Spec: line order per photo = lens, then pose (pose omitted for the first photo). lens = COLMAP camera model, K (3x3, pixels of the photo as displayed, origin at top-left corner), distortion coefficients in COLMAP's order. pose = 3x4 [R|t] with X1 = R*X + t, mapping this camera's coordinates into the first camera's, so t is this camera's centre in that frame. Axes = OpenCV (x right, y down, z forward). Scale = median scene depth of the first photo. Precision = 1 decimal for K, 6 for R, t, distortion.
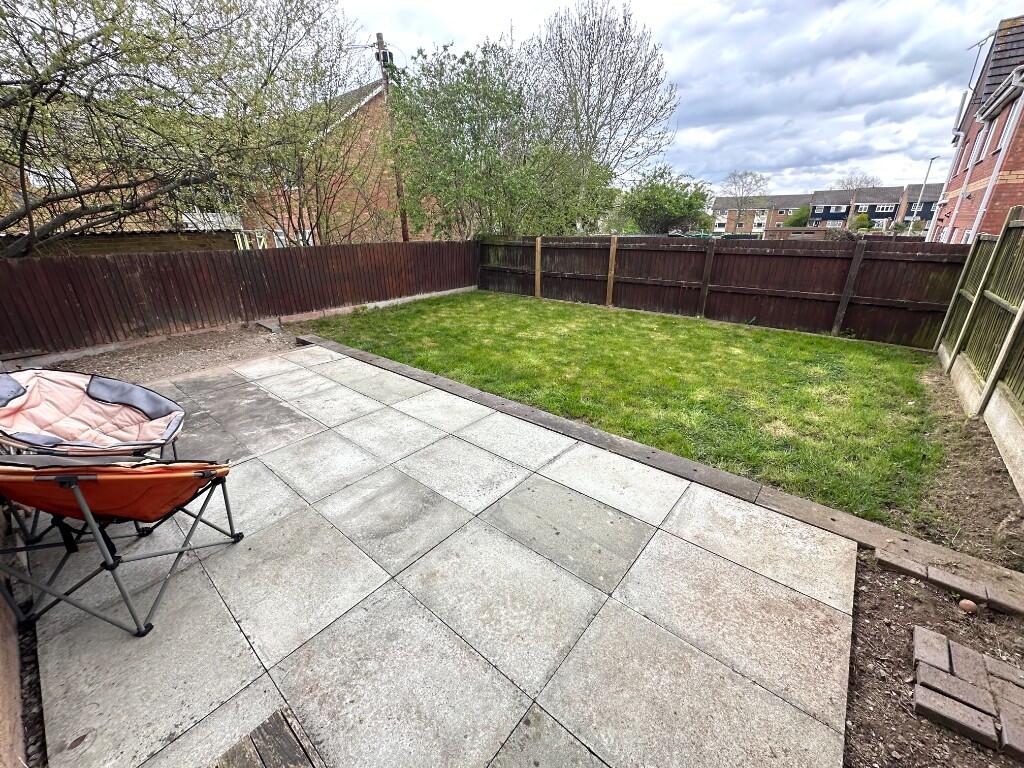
lens RADIAL K [[407.9, 0, 511.0], [0, 407.9, 383.7], [0, 0, 1]] dist [-0.002347, 0.000106]
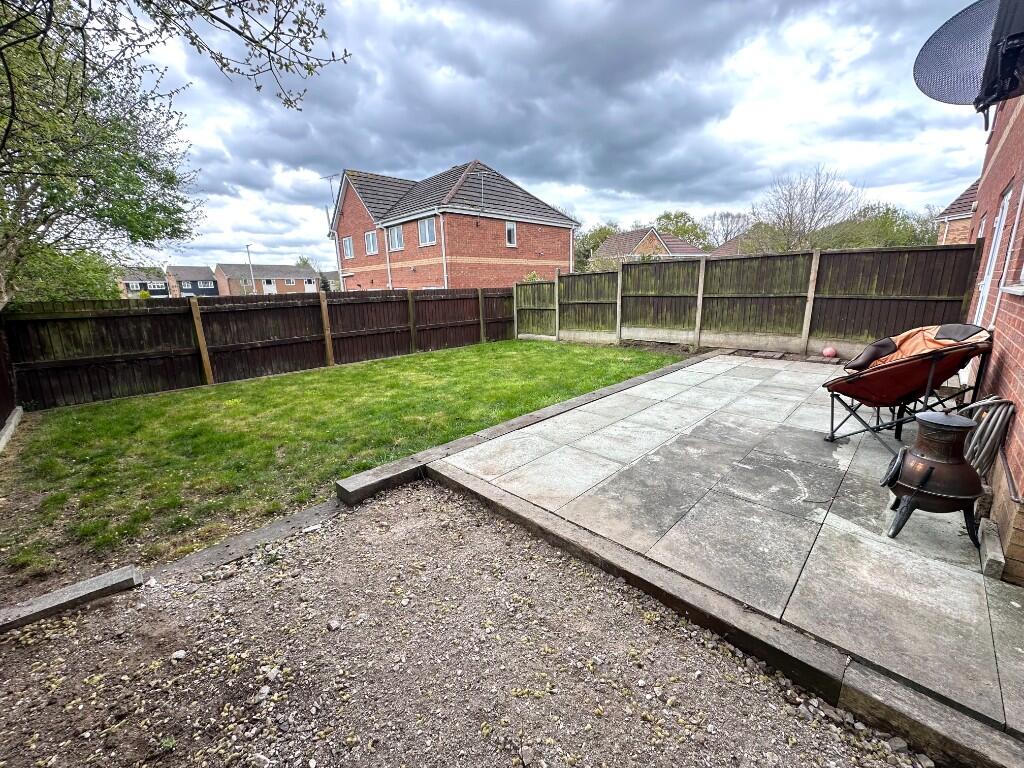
lens RADIAL K [[407.9, 0, 509.0], [0, 407.9, 382.6], [0, 0, 1]] dist [-0.002347, 0.000106]
pose [[0.093129, -0.223623, 0.970216, -1.273980], [0.393326, 0.903455, 0.170481, -0.319548], [-0.914670, 0.365735, 0.172095, 1.015180]]
